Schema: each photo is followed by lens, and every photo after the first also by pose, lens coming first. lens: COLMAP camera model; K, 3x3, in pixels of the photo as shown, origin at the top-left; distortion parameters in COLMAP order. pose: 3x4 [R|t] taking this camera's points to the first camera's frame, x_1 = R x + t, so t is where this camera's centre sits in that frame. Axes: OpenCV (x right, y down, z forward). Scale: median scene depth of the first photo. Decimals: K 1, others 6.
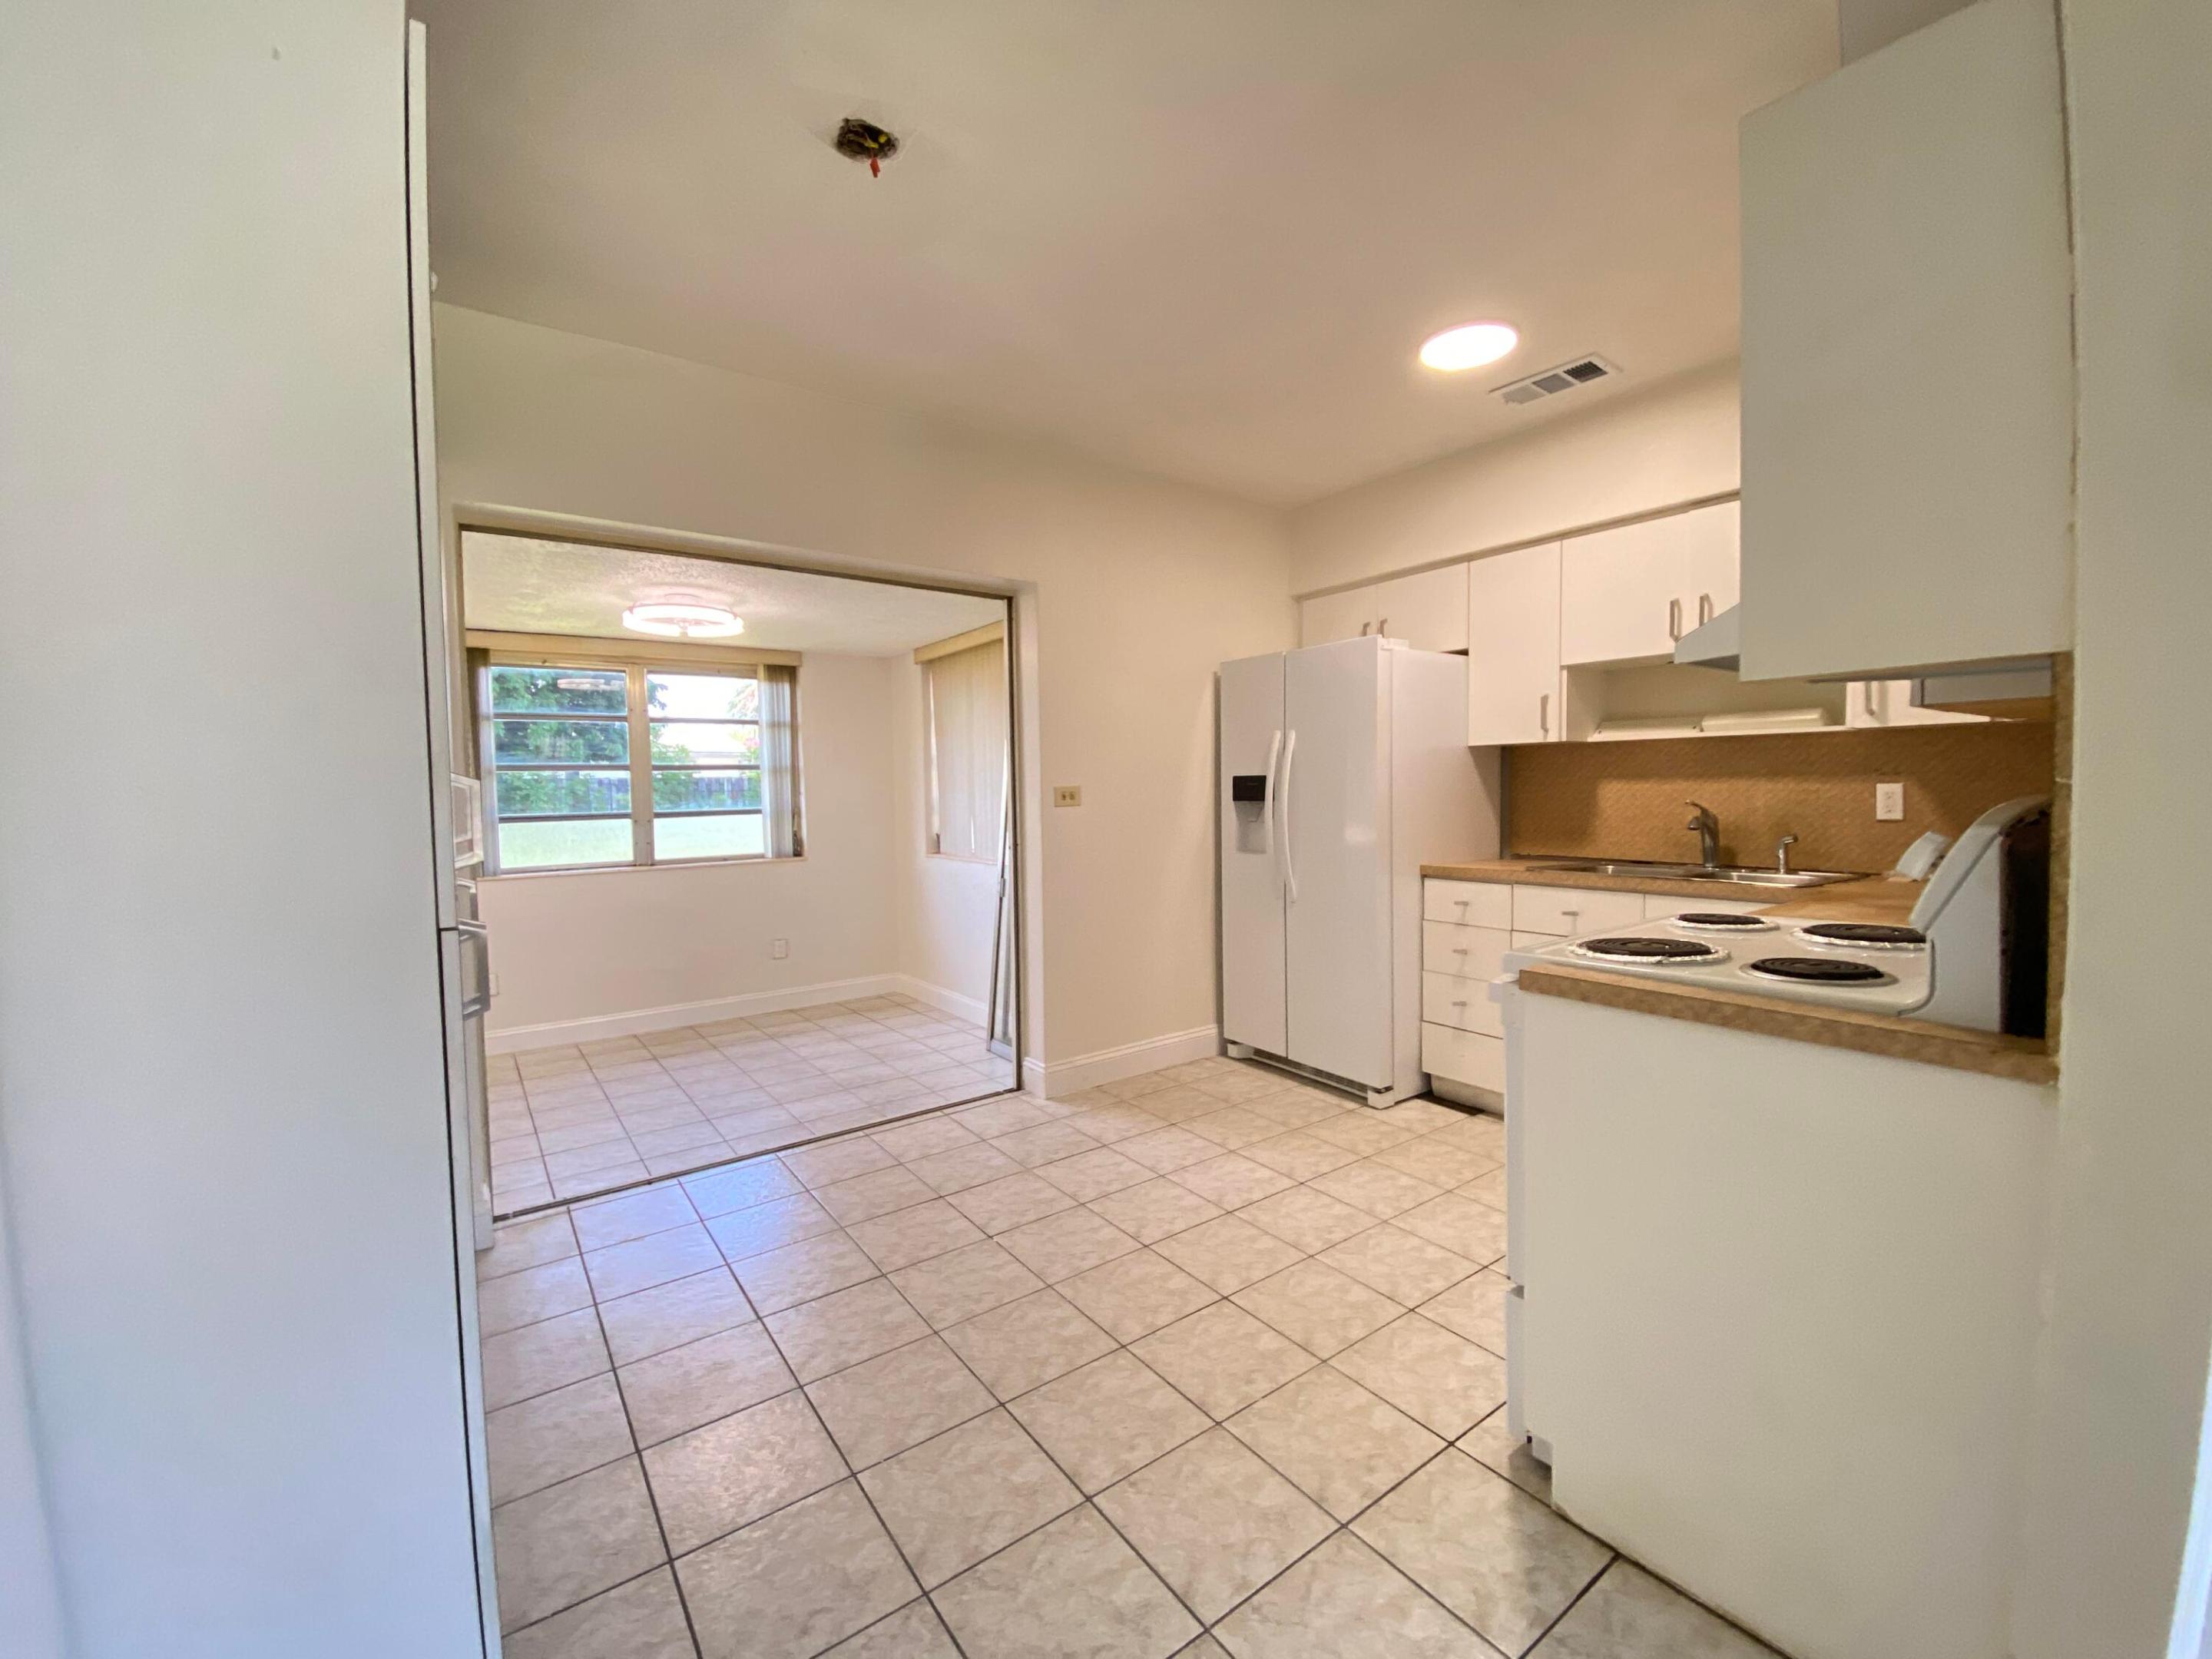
lens RADIAL K [[901.3, 0, 1102.5], [0, 901.3, 819.2], [0, 0, 1]] dist [0.015542, -0.015852]
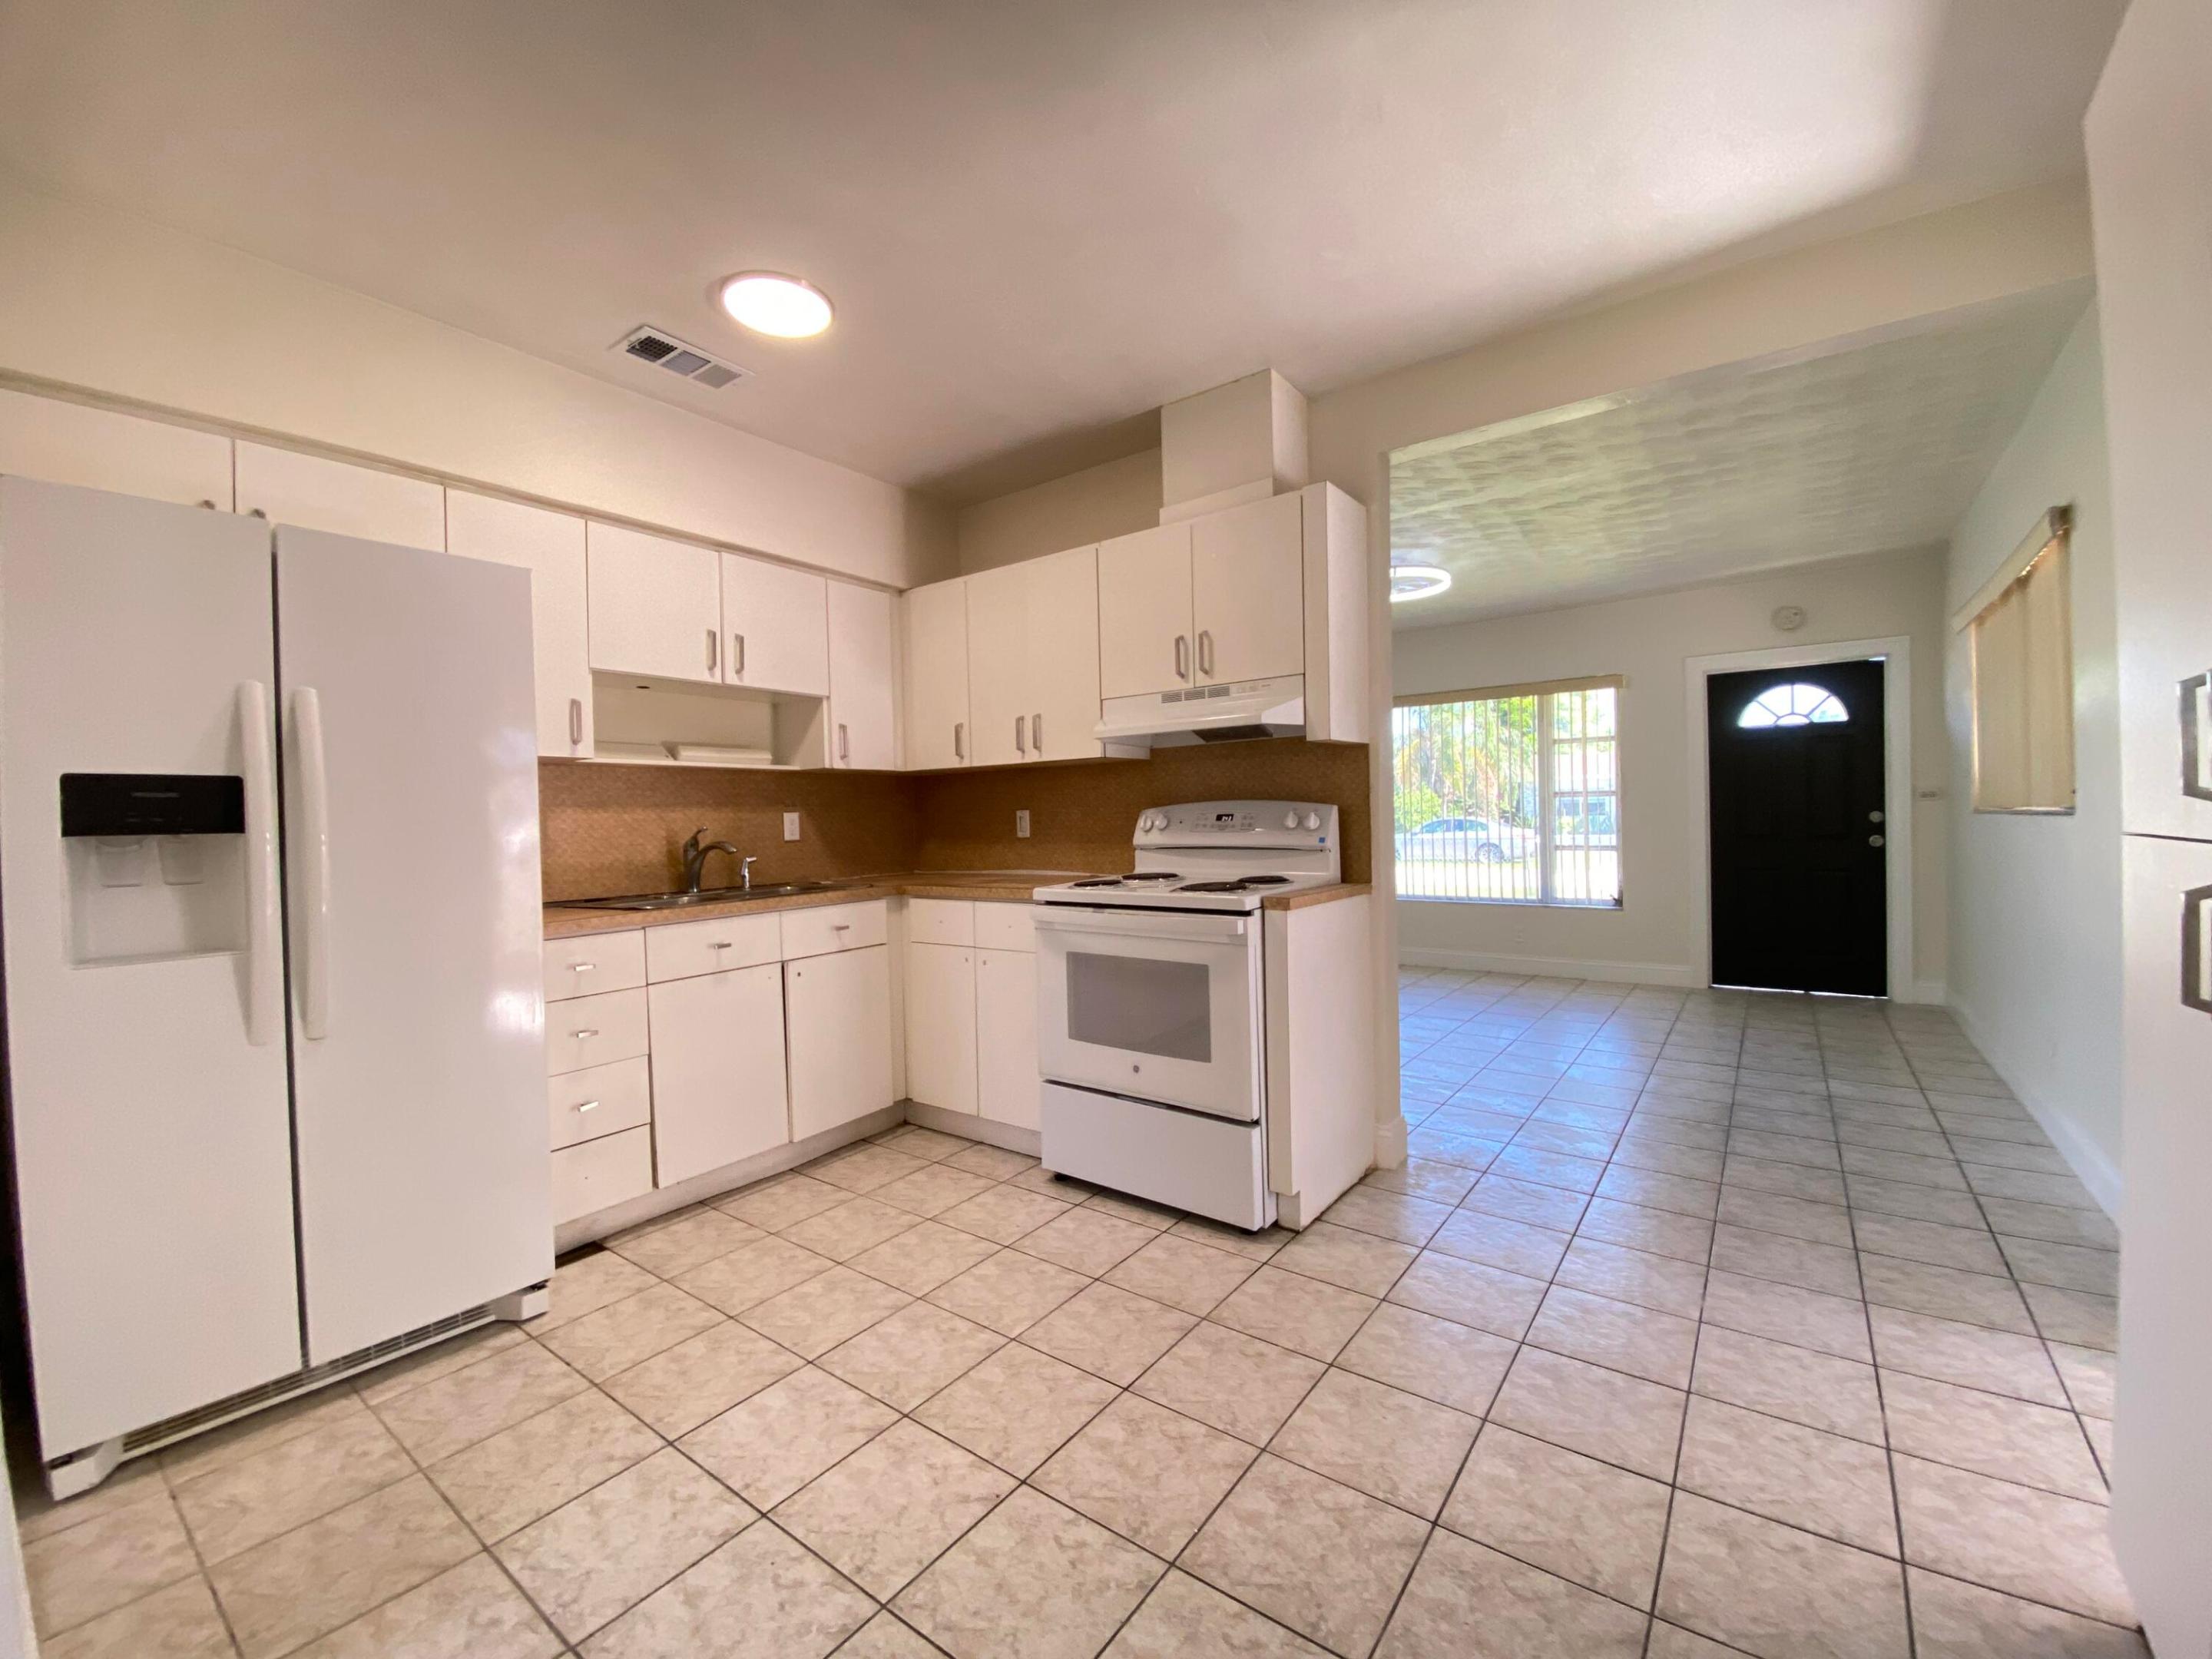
lens RADIAL K [[901.3, 0, 1116.7], [0, 901.3, 818.3], [0, 0, 1]] dist [0.015542, -0.015852]
pose [[-0.312797, 0.022676, 0.949549, -0.470450], [0.065570, 0.997845, -0.002229, 0.002549], [-0.947554, 0.061564, -0.313610, 0.871481]]
